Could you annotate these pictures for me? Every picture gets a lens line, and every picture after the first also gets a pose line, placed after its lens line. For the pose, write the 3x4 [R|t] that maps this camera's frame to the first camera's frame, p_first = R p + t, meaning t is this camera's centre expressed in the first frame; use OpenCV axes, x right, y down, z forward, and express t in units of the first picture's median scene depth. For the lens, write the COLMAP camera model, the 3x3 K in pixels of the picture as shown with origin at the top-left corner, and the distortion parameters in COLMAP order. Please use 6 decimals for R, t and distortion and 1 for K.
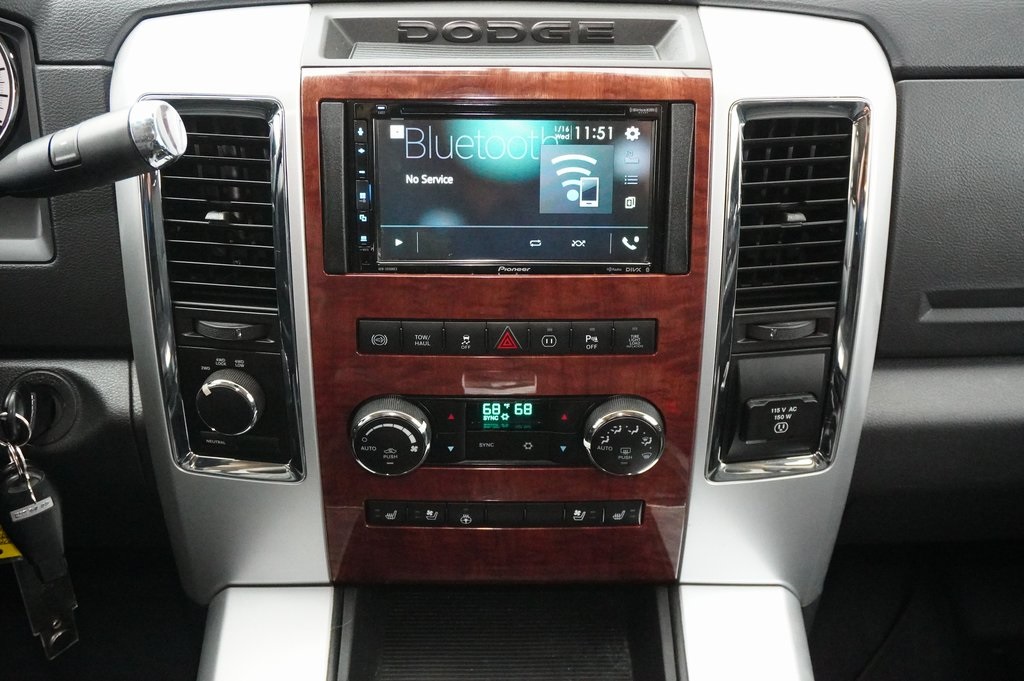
lens RADIAL K [[1314.3, 0, 507.4], [0, 1314.3, 336.7], [0, 0, 1]] dist [-0.003227, 0.000000]
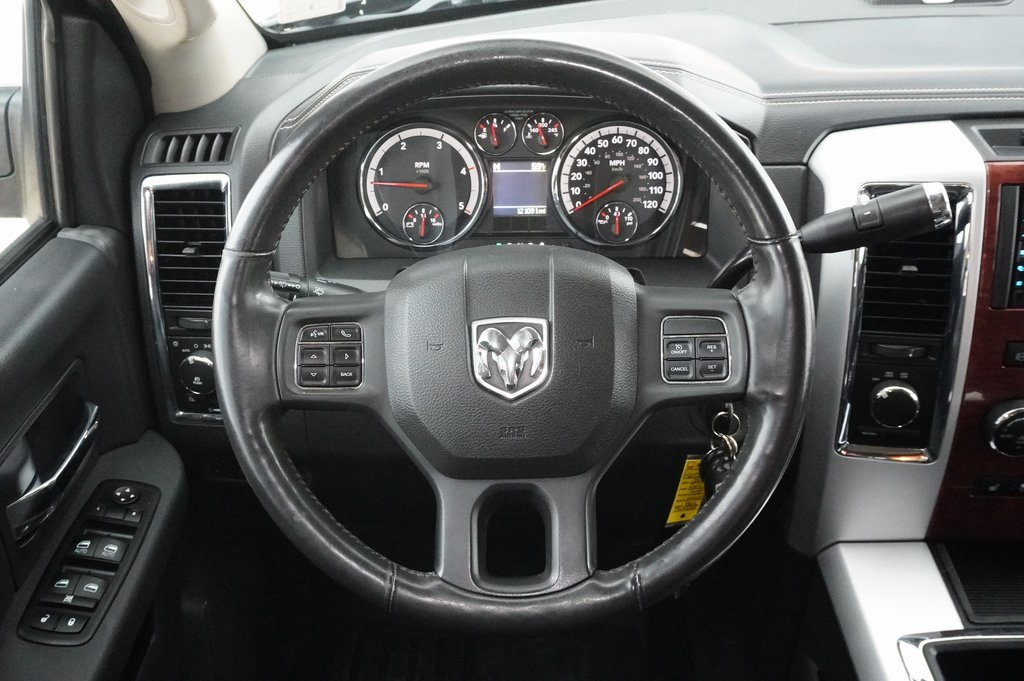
lens RADIAL K [[970.9, 0, 505.8], [0, 970.9, 341.8], [0, 0, 1]] dist [-0.004051, 0.000000]
pose [[0.998736, -0.004410, -0.050064, -0.576019], [0.001390, 0.998185, -0.060205, 0.046388], [0.050239, 0.060059, 0.996930, -0.049670]]
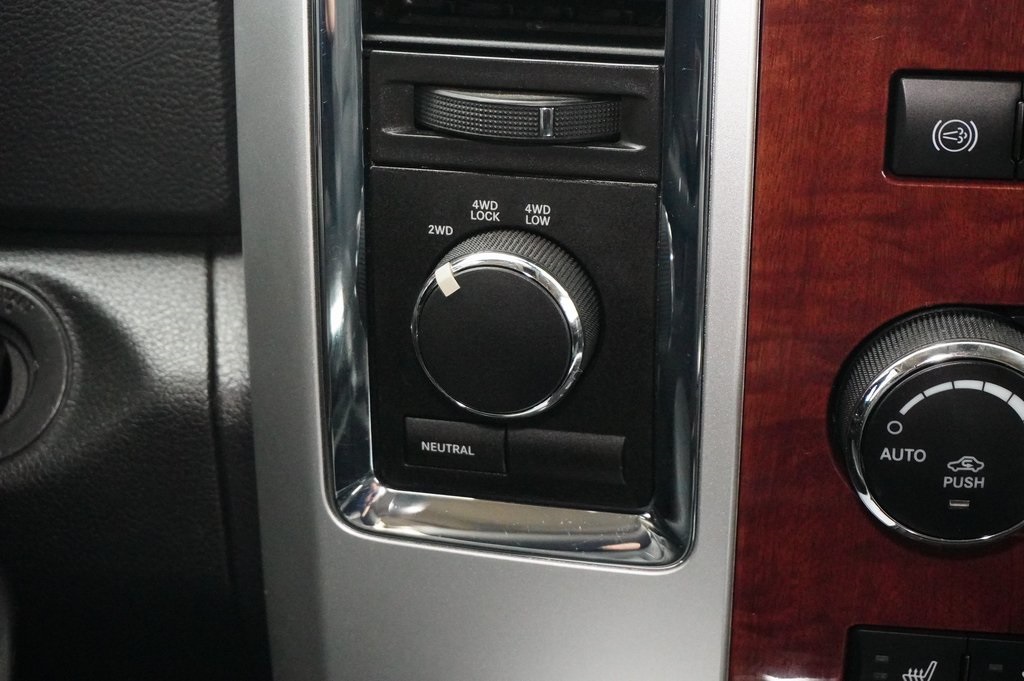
lens RADIAL K [[2193.2, 0, 513.5], [0, 2193.2, 343.8], [0, 0, 1]] dist [0.060912, 0.000000]
pose [[0.997190, 0.029098, -0.069038, -0.168362], [-0.037251, 0.992086, -0.119910, 0.128799], [0.065003, 0.122145, 0.990381, 0.407051]]
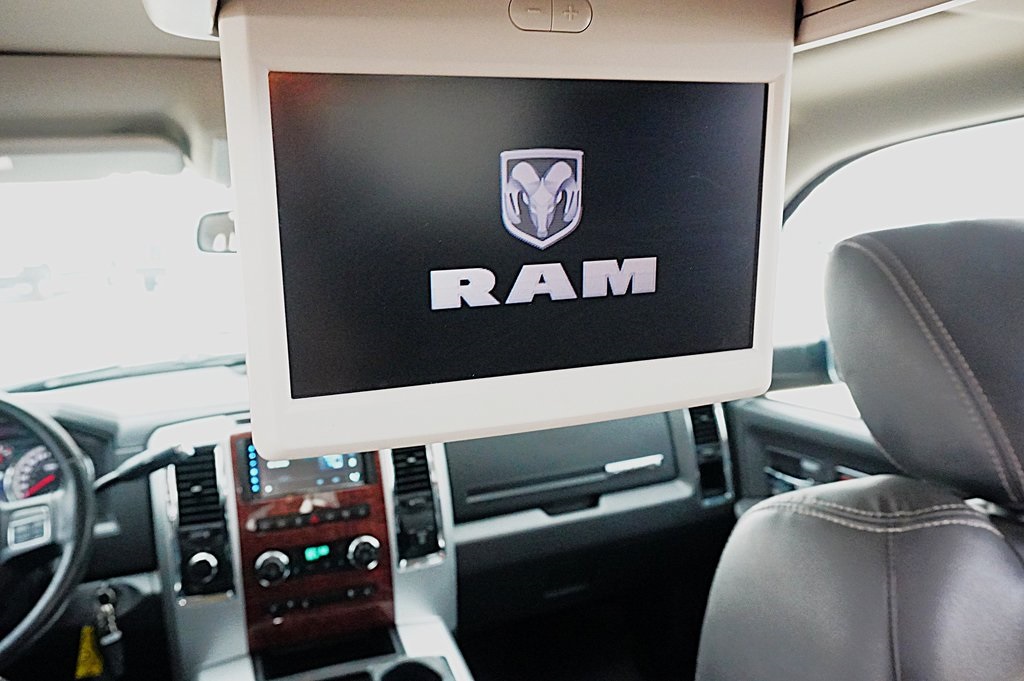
lens RADIAL K [[810.1, 0, 515.4], [0, 810.1, 342.1], [0, 0, 1]] dist [-0.029093, 0.018252]
pose [[0.938862, -0.093594, 0.331329, -0.122644], [0.242649, 0.862593, -0.443909, 0.506207], [-0.244255, 0.497166, 0.832566, -0.625299]]
